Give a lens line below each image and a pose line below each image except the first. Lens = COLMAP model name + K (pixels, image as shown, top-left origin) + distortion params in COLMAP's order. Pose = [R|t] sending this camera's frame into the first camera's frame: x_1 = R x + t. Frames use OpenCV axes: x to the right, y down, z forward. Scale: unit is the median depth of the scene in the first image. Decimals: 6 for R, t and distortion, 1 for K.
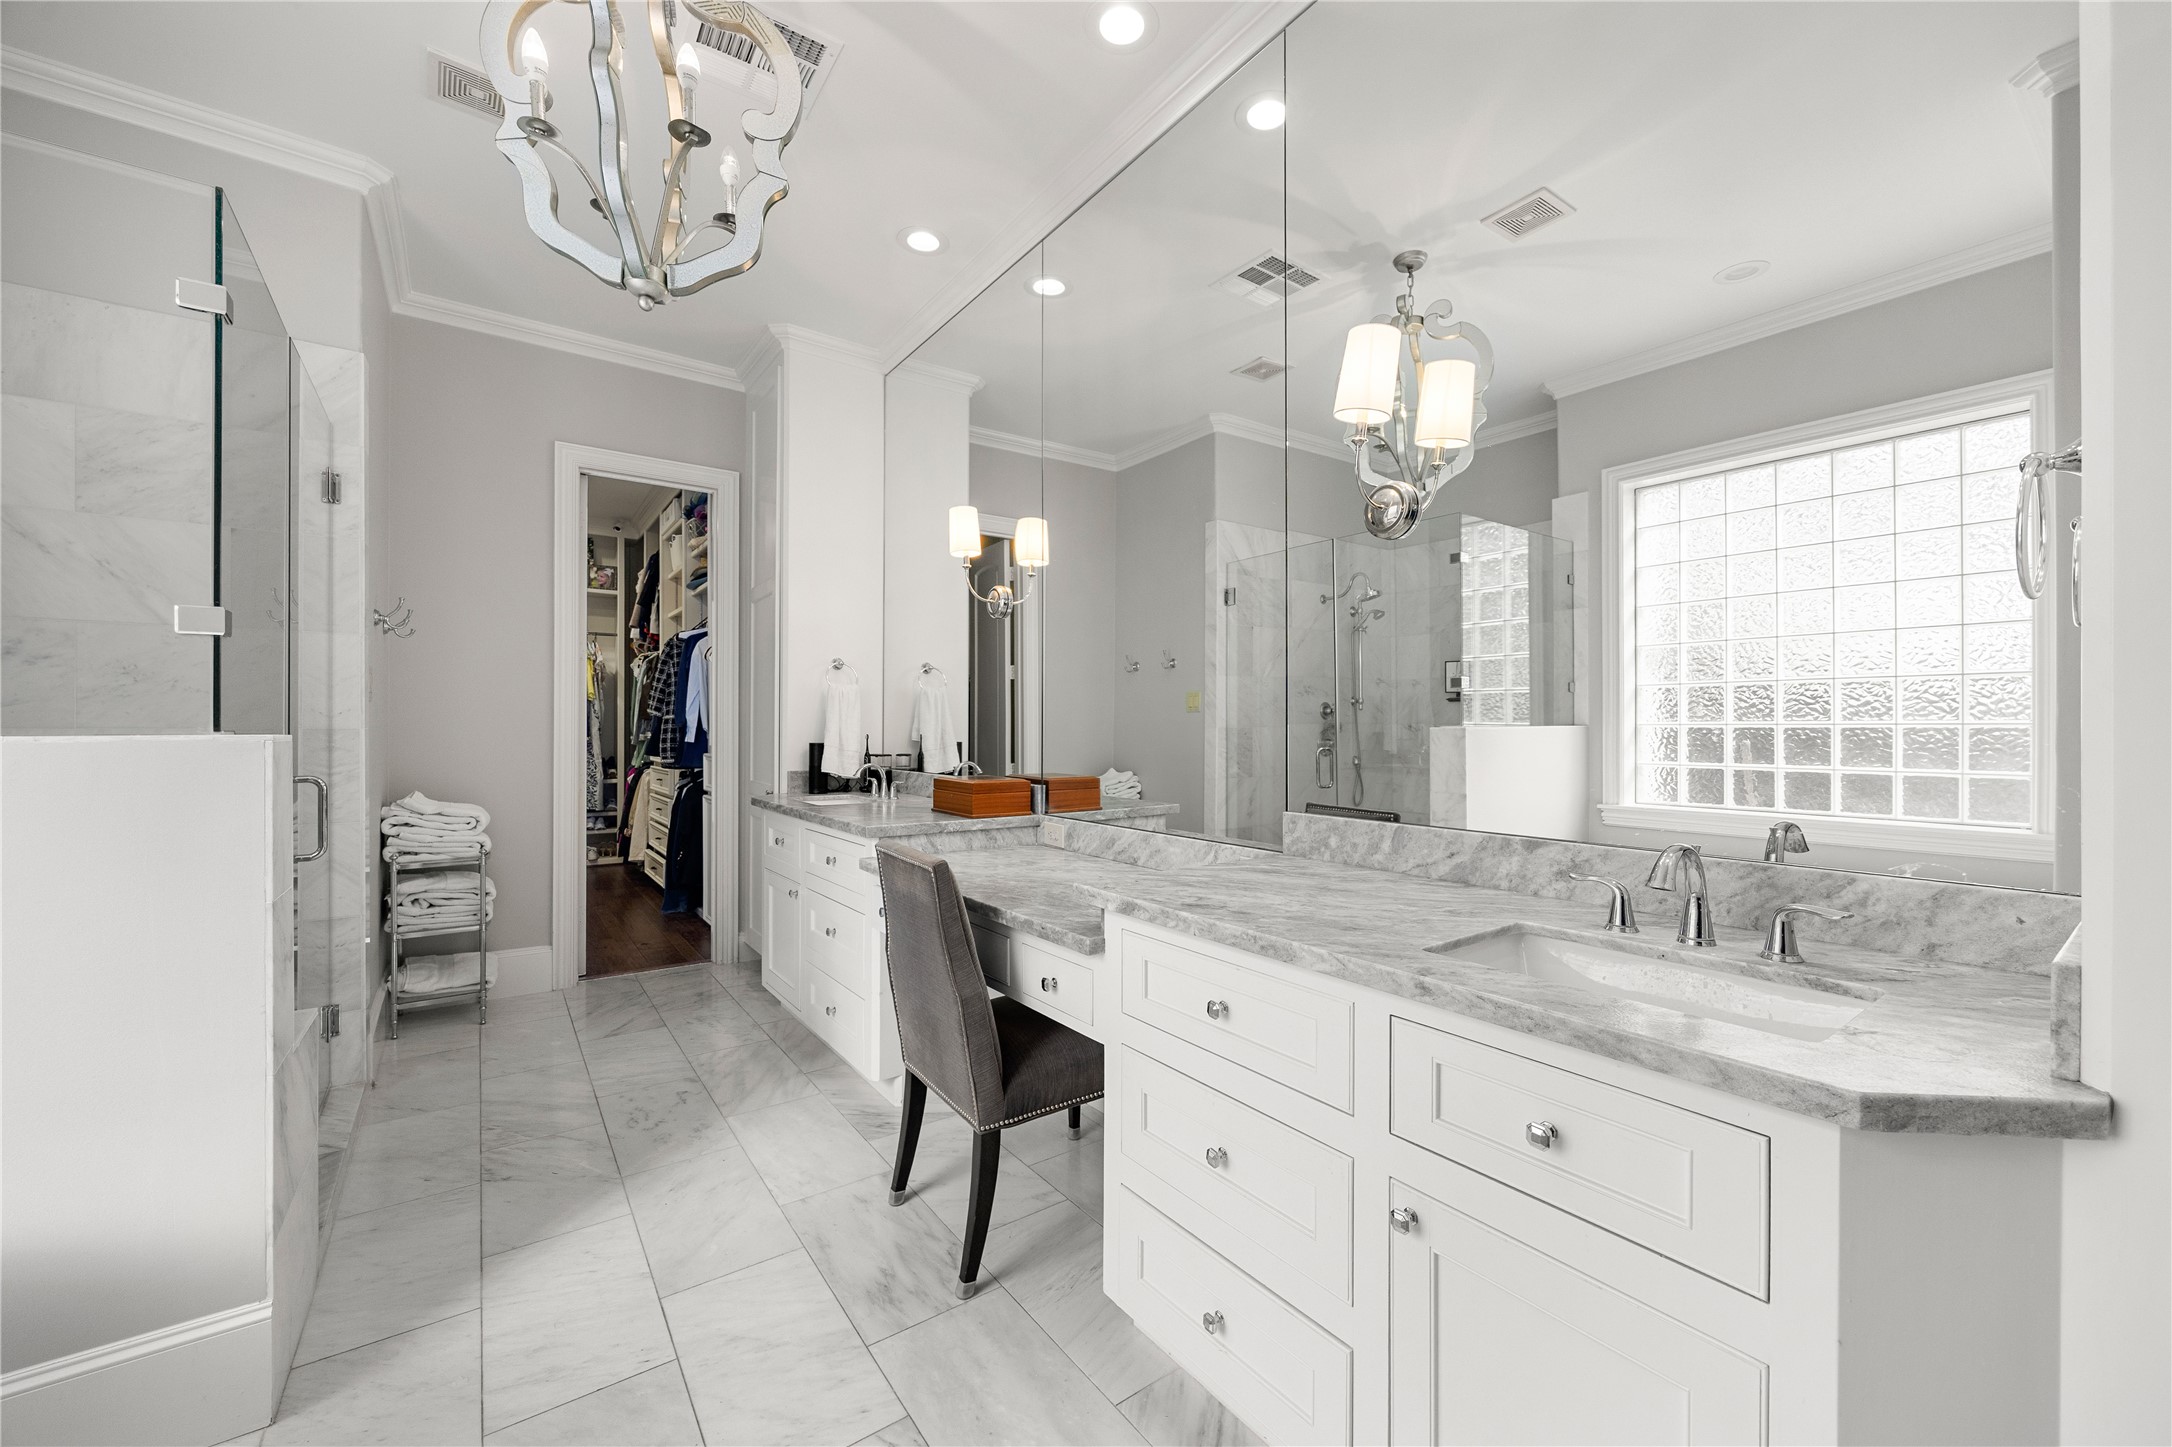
lens RADIAL K [[840.3, 0, 1098.2], [0, 840.3, 729.8], [0, 0, 1]] dist [-0.002342, -0.000002]
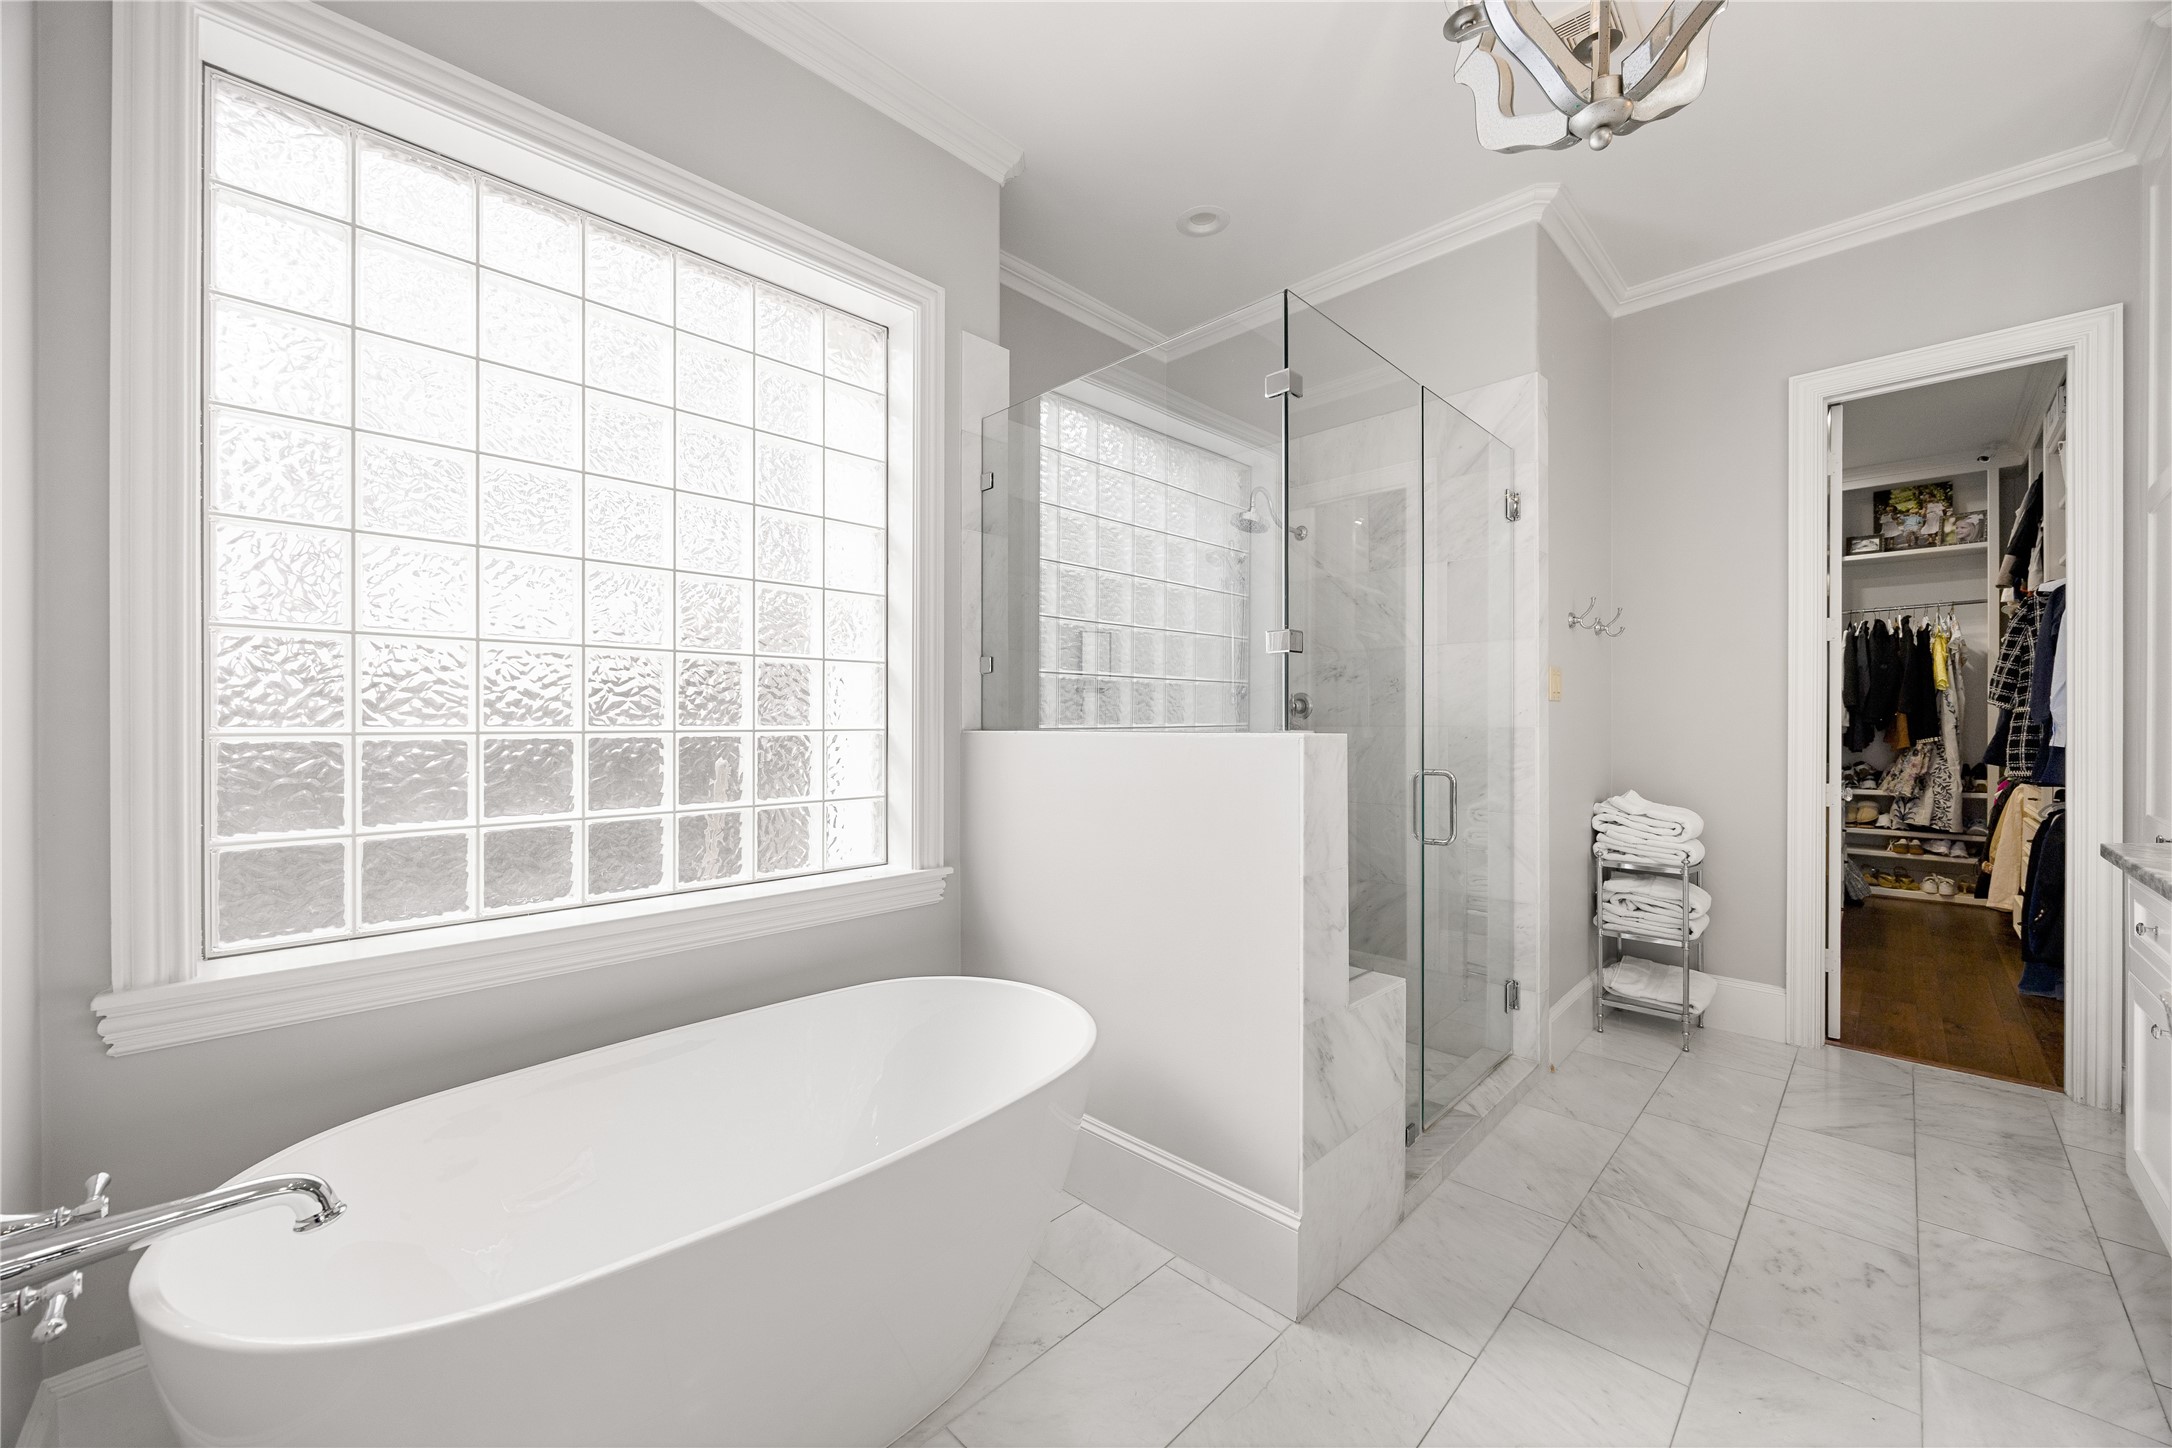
lens RADIAL K [[821.1, 0, 1103.2], [0, 821.1, 726.0], [0, 0, 1]] dist [-0.002717, -0.000222]
pose [[0.160747, -0.000174, -0.986996, 0.042422], [-0.000726, 1.000000, -0.000295, -0.001638], [0.986995, 0.000764, 0.160747, 0.230845]]
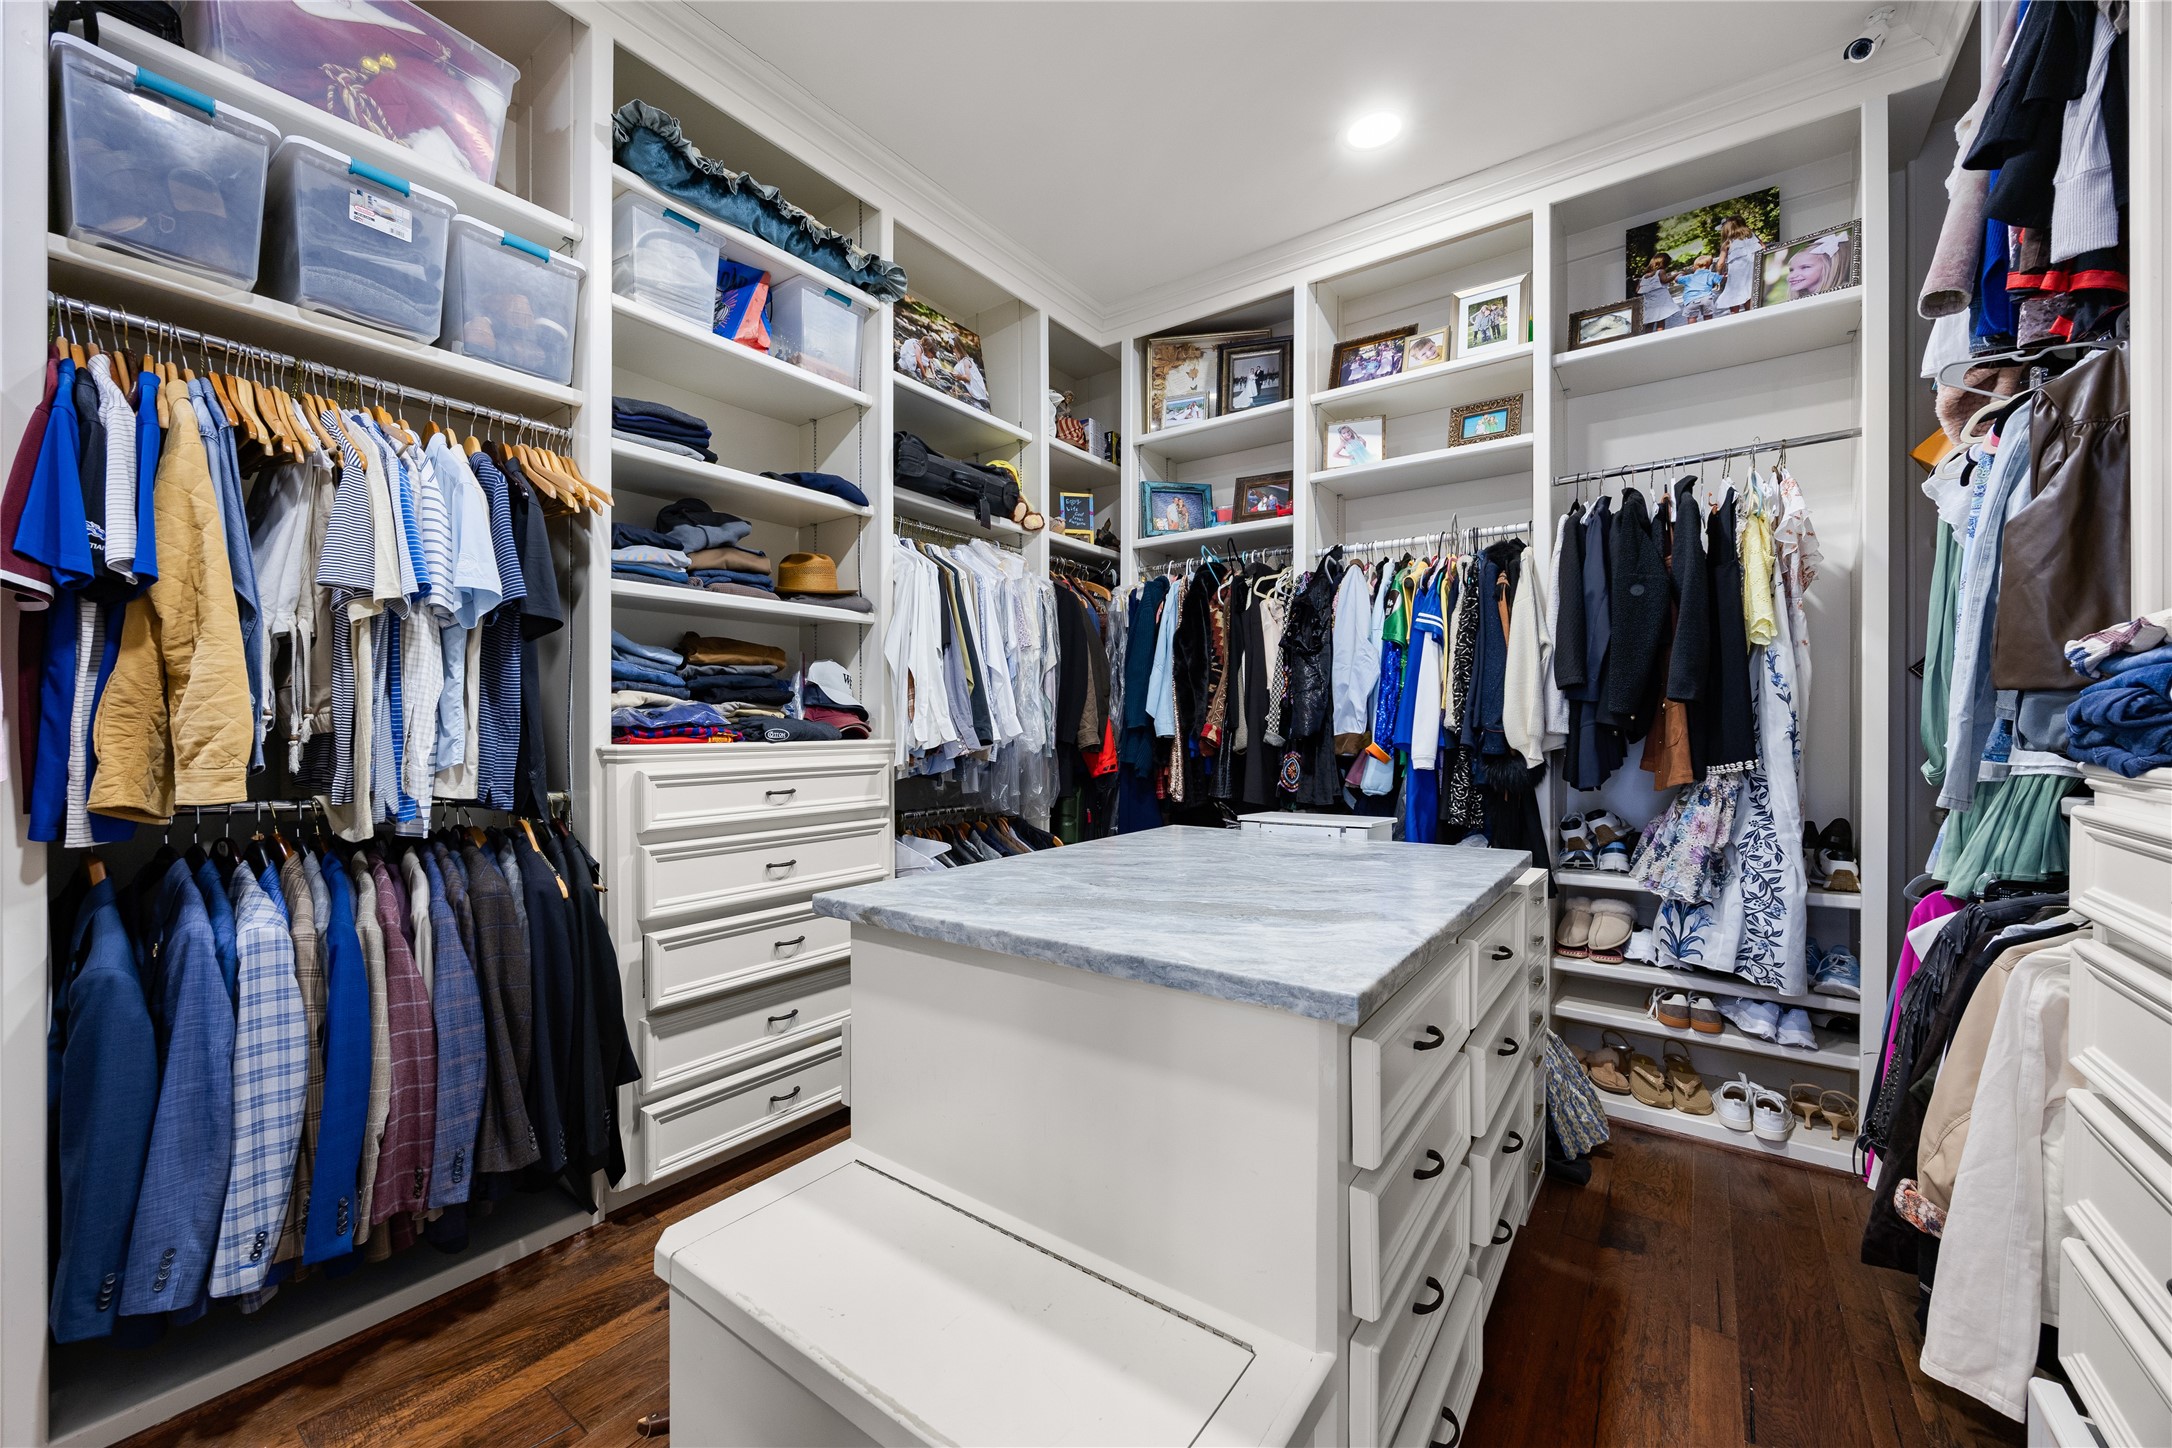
lens RADIAL K [[821.1, 0, 1087.2], [0, 821.1, 734.5], [0, 0, 1]] dist [-0.002717, -0.000222]
pose [[0.289844, 0.001201, -0.957073, -0.798081], [-0.002013, 0.999998, 0.000646, -0.001333], [0.957072, 0.001740, 0.289846, 1.393220]]
